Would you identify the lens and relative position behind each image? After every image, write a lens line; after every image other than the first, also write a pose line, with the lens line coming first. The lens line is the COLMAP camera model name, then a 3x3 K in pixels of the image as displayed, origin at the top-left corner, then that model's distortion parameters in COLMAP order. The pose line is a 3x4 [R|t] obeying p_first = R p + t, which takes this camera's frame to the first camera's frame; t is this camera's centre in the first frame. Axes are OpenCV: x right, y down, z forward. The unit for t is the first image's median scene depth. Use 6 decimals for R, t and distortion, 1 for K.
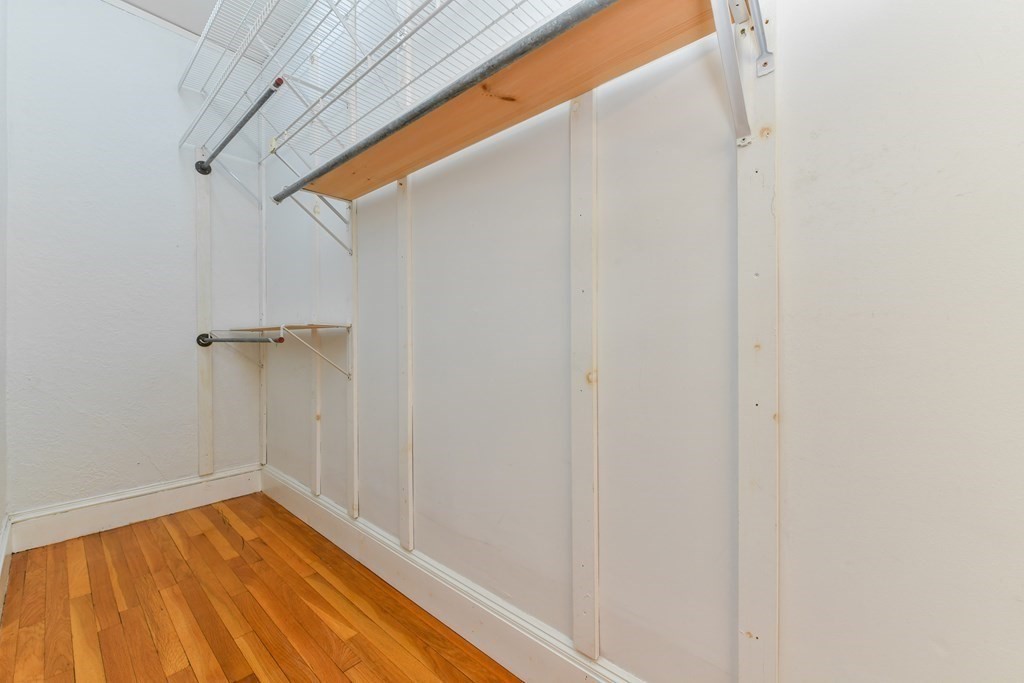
lens RADIAL K [[410.5, 0, 513.5], [0, 410.5, 344.3], [0, 0, 1]] dist [-0.001856, -0.000802]
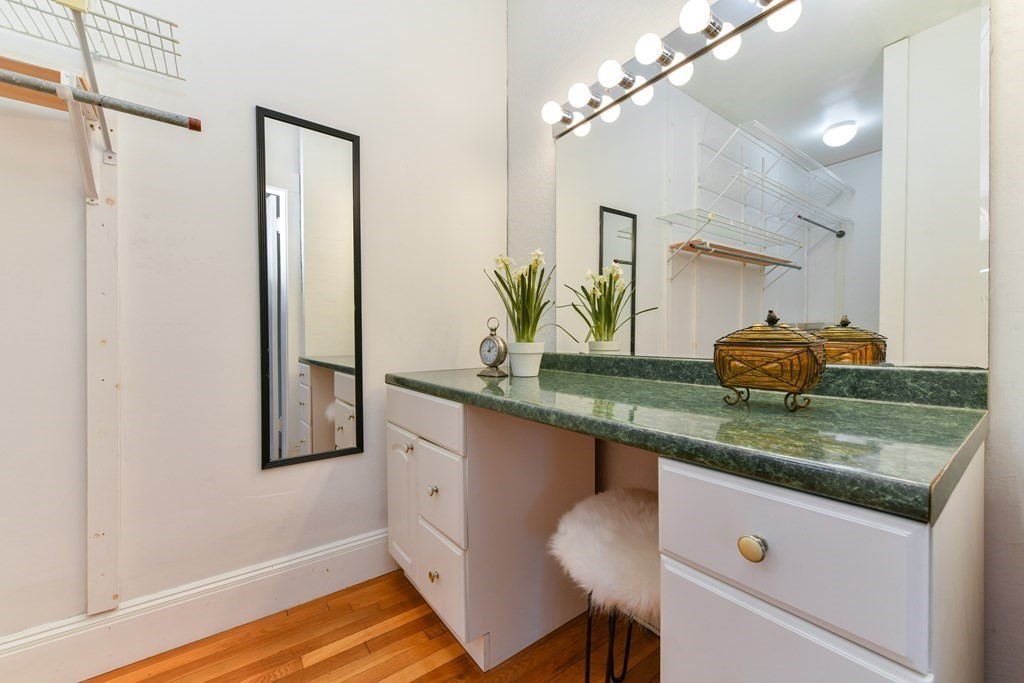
lens RADIAL K [[410.5, 0, 516.7], [0, 410.5, 340.3], [0, 0, 1]] dist [-0.001856, -0.000802]
pose [[0.246848, -0.005650, 0.969038, -0.489172], [-0.008742, 0.999929, 0.008057, -0.027121], [-0.969015, -0.010460, 0.246781, -0.845419]]
